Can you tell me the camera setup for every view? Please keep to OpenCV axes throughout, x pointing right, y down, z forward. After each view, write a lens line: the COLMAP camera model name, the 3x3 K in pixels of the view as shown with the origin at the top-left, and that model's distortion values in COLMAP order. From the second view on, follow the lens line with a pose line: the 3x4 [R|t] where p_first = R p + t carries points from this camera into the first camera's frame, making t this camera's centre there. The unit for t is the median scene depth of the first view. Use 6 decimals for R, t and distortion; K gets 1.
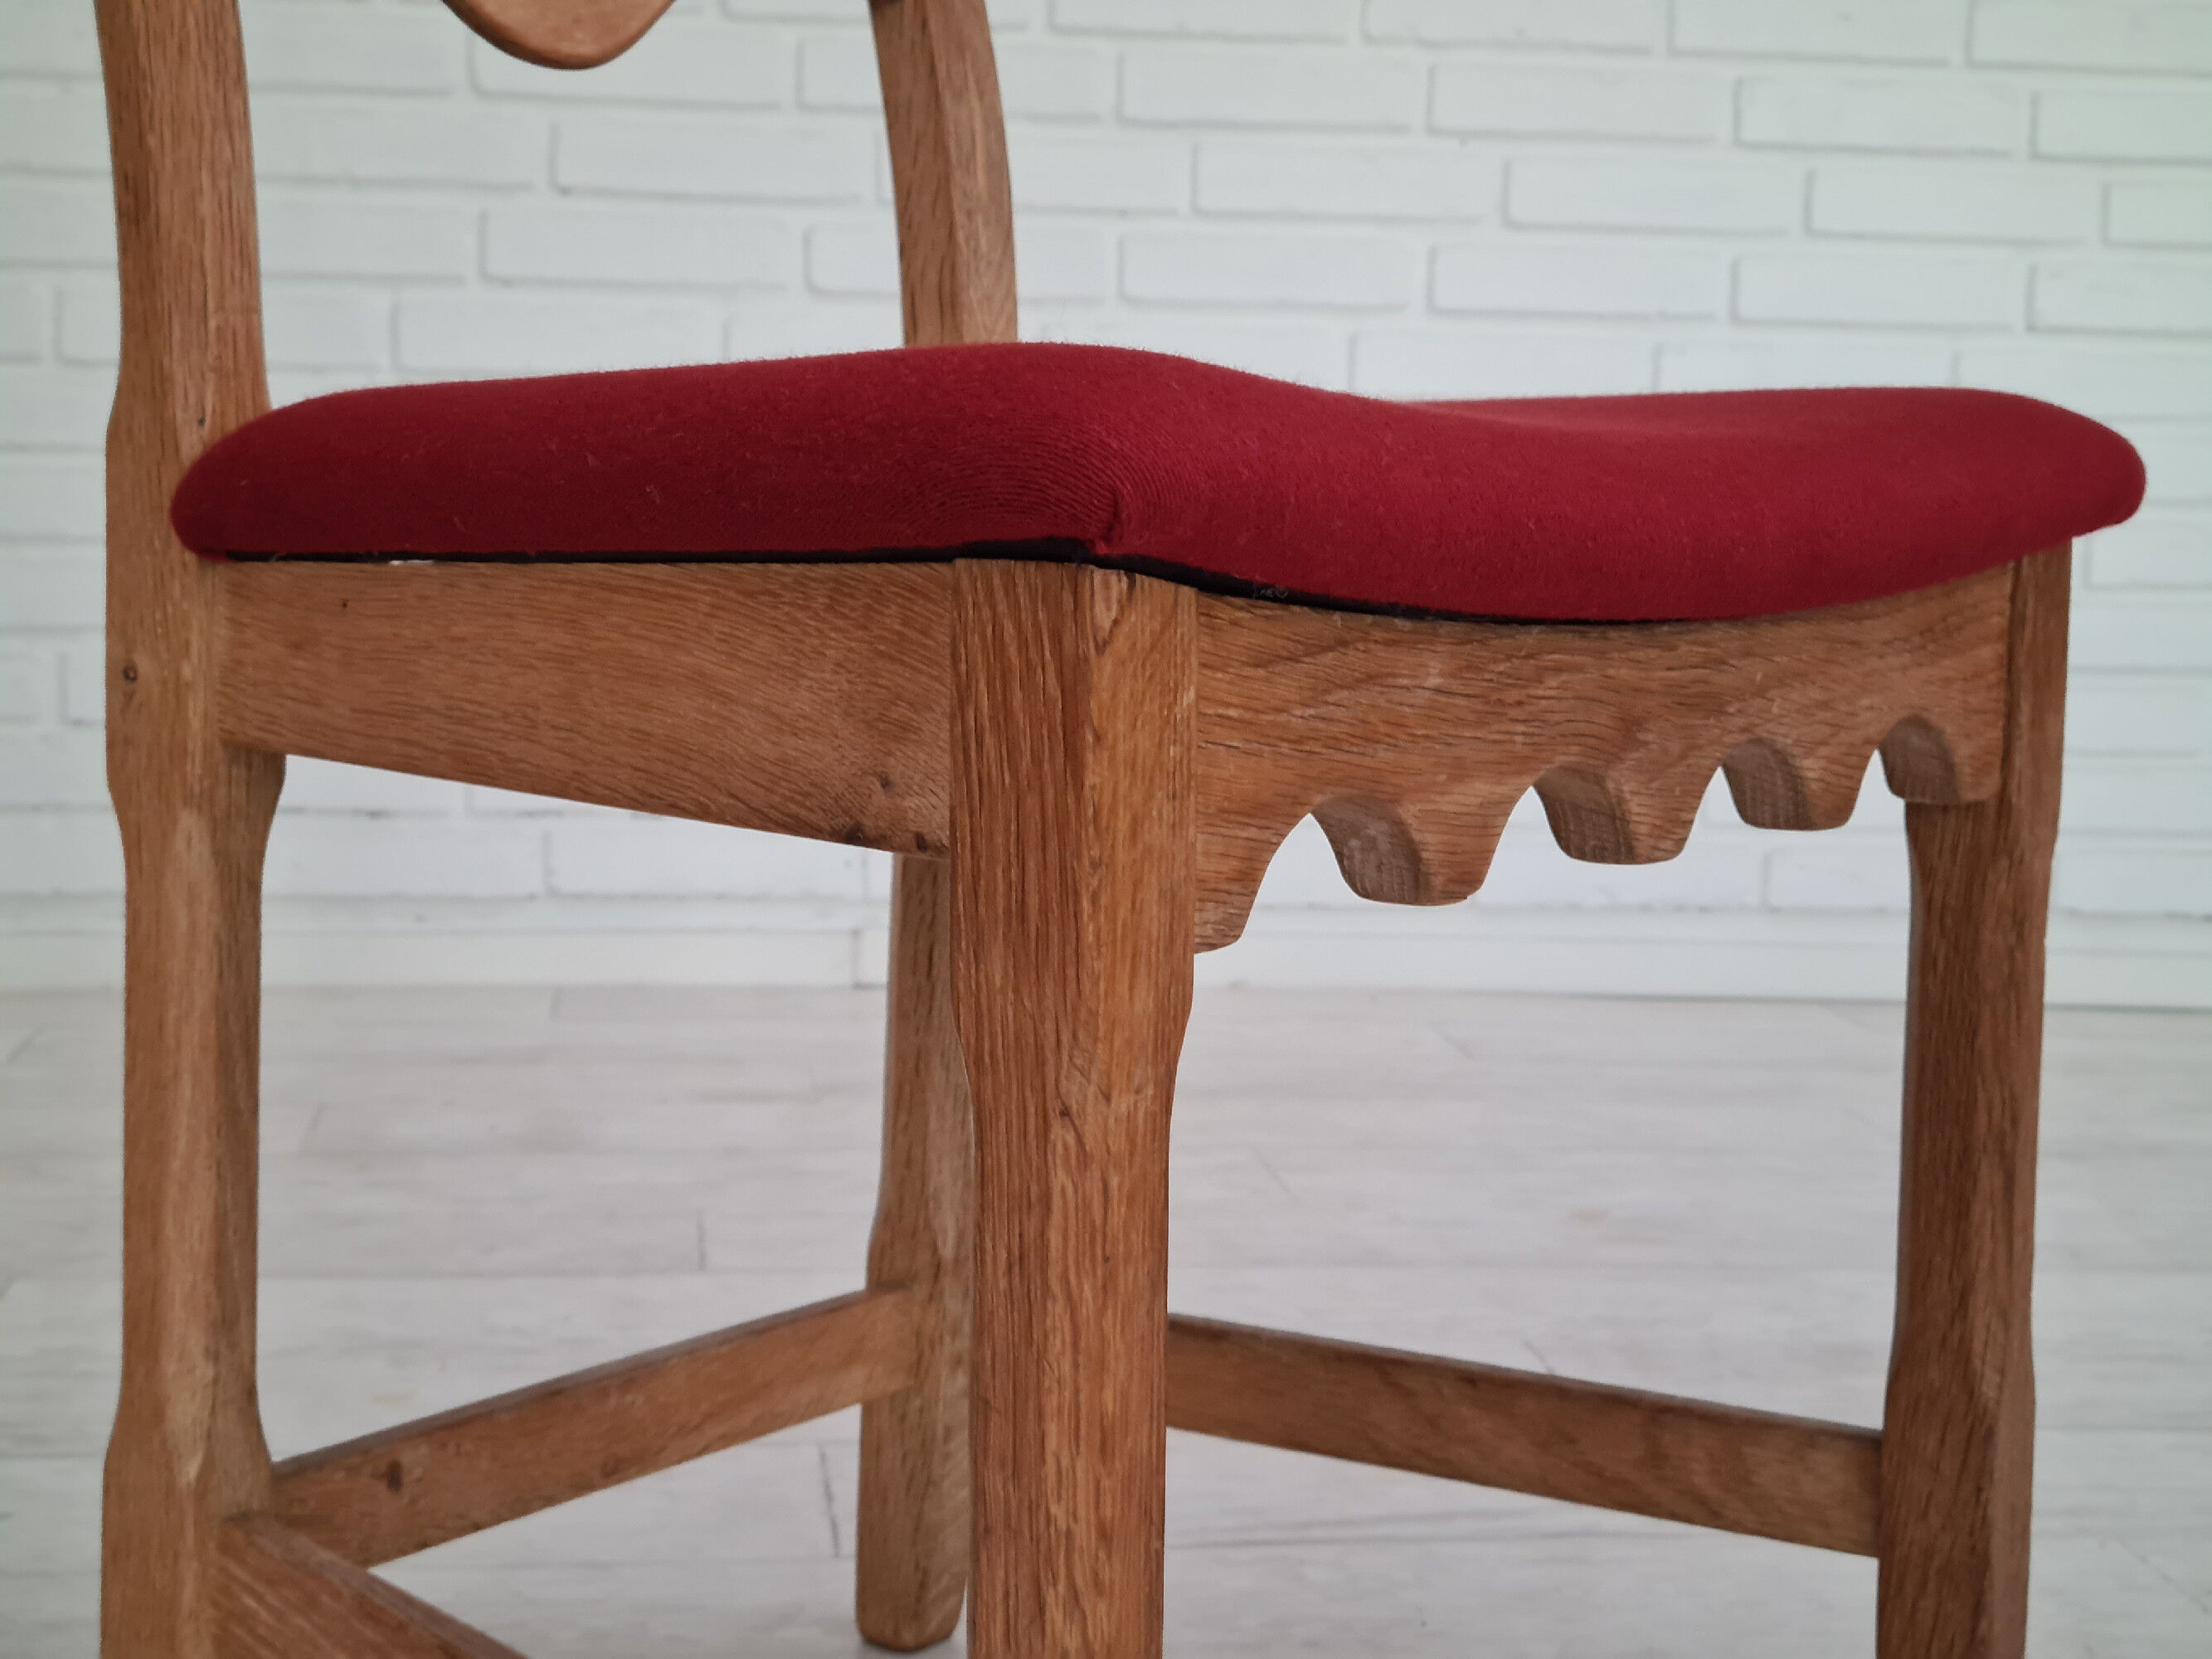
lens RADIAL K [[3349.4, 0, 1098.0], [0, 3349.4, 840.8], [0, 0, 1]] dist [0.065367, 0.000000]
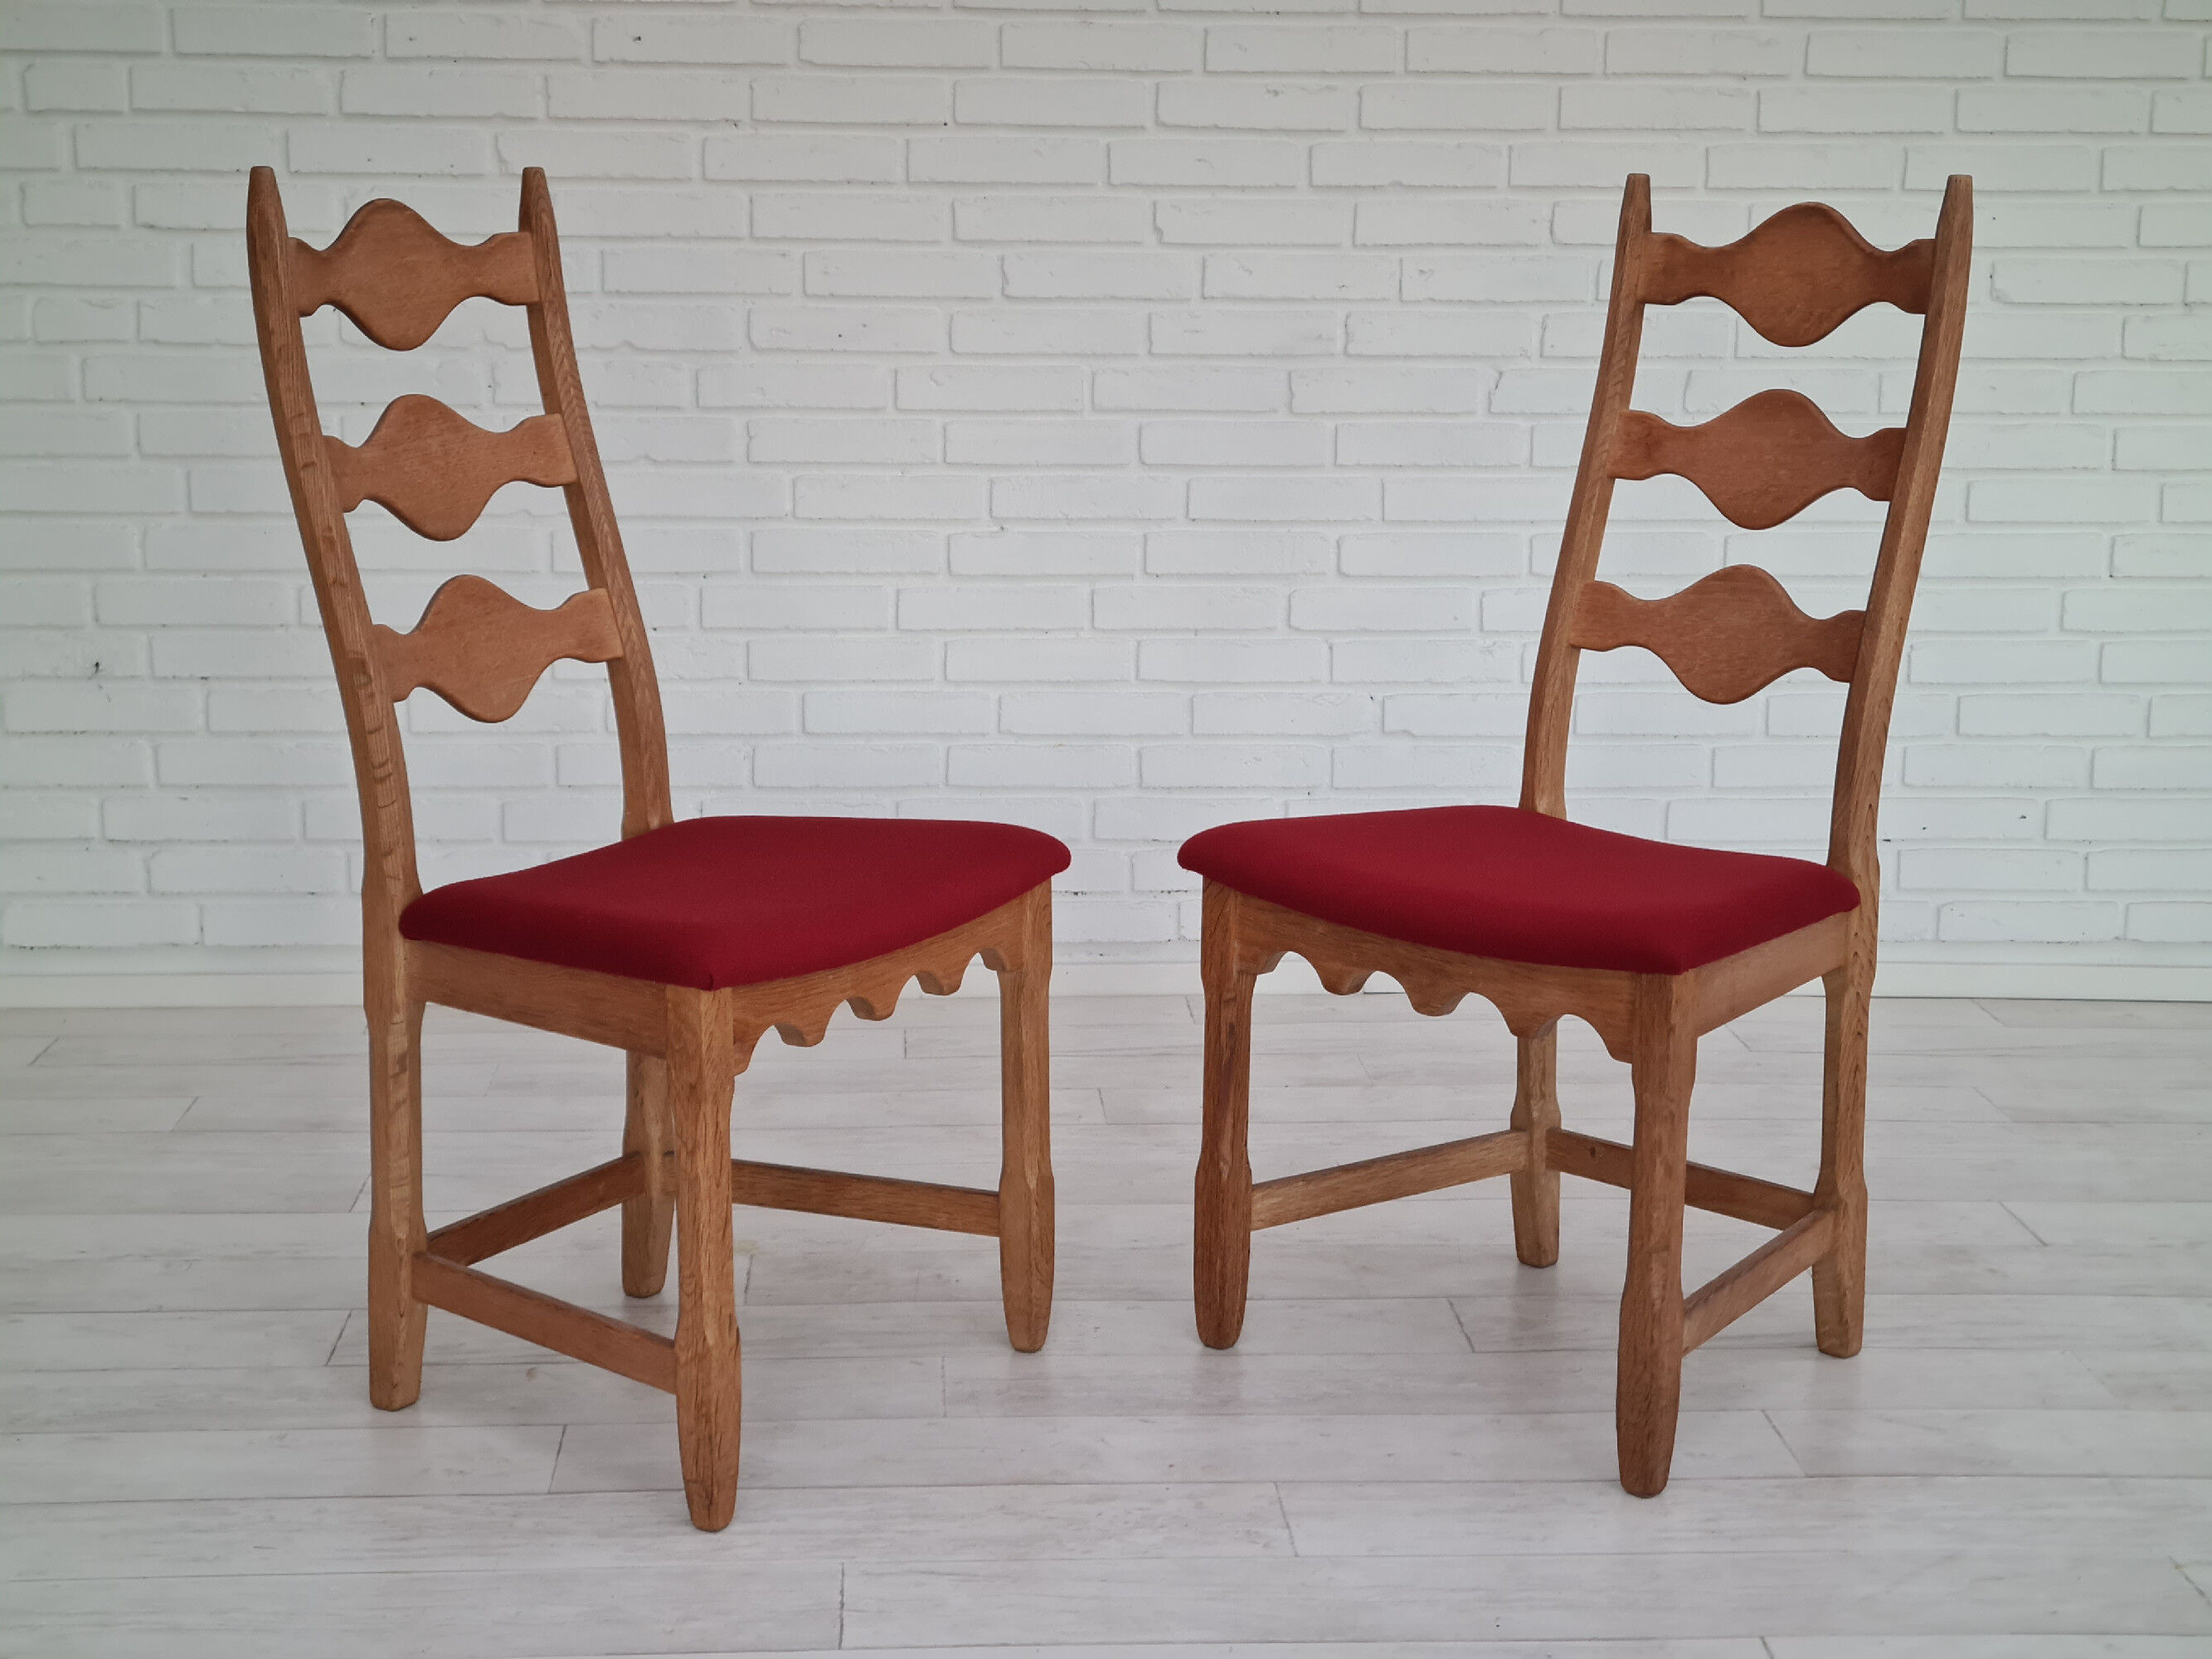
lens RADIAL K [[3349.4, 0, 1097.4], [0, 3349.4, 827.3], [0, 0, 1]] dist [0.065367, 0.000000]
pose [[0.996678, 0.000106, -0.081439, -0.069558], [0.005614, 0.997531, 0.070004, -0.153723], [0.081245, -0.070229, 0.994217, -0.632018]]
